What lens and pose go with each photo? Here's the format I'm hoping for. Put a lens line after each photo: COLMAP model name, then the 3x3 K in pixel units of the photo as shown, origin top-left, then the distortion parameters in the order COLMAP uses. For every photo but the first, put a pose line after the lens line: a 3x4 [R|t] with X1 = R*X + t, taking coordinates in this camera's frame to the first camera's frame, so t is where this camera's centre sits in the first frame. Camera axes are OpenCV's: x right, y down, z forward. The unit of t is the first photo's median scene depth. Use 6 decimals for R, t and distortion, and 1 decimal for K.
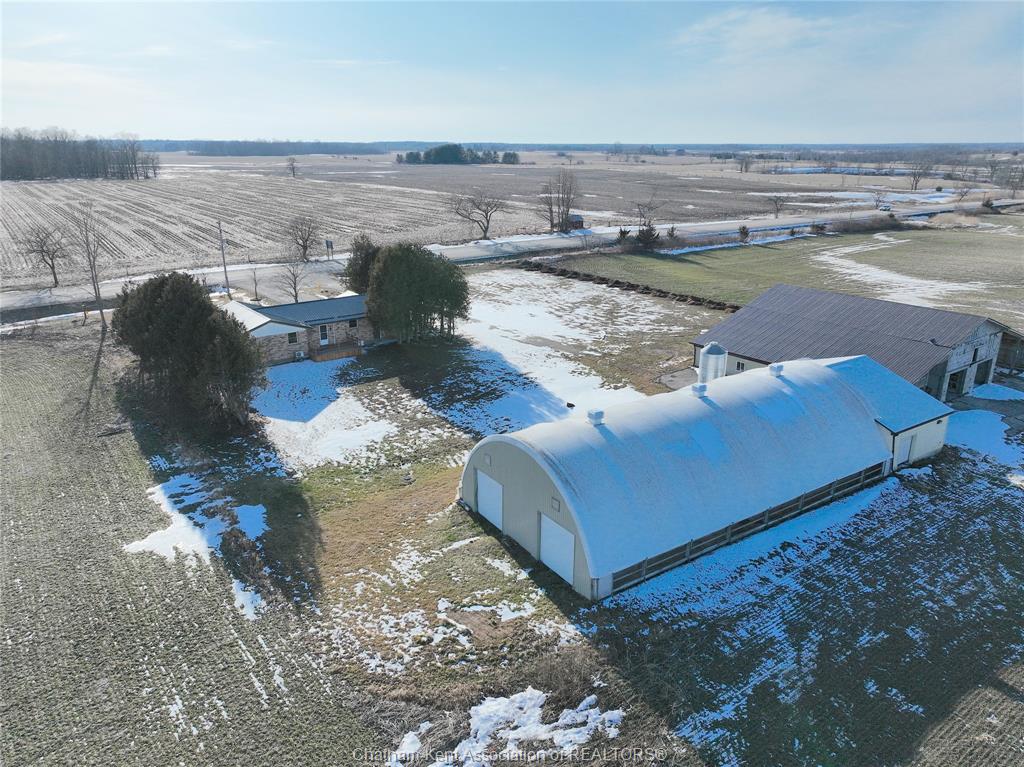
lens RADIAL K [[727.9, 0, 512.0], [0, 727.9, 383.5], [0, 0, 1]] dist [0.006330, 0.002423]
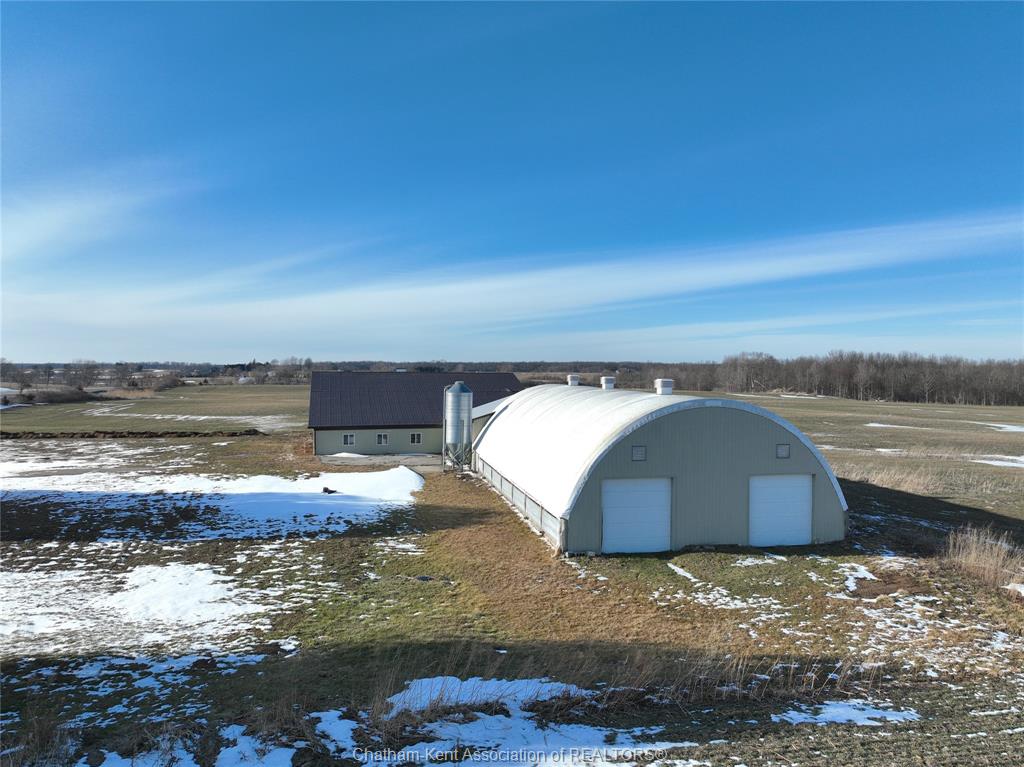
lens RADIAL K [[727.9, 0, 512.0], [0, 727.9, 383.5], [0, 0, 1]] dist [0.006330, 0.002423]
pose [[0.376675, -0.015930, 0.926208, -0.706124], [0.281979, 0.954375, -0.098263, 0.070019], [-0.882385, 0.298185, 0.363981, 0.785469]]
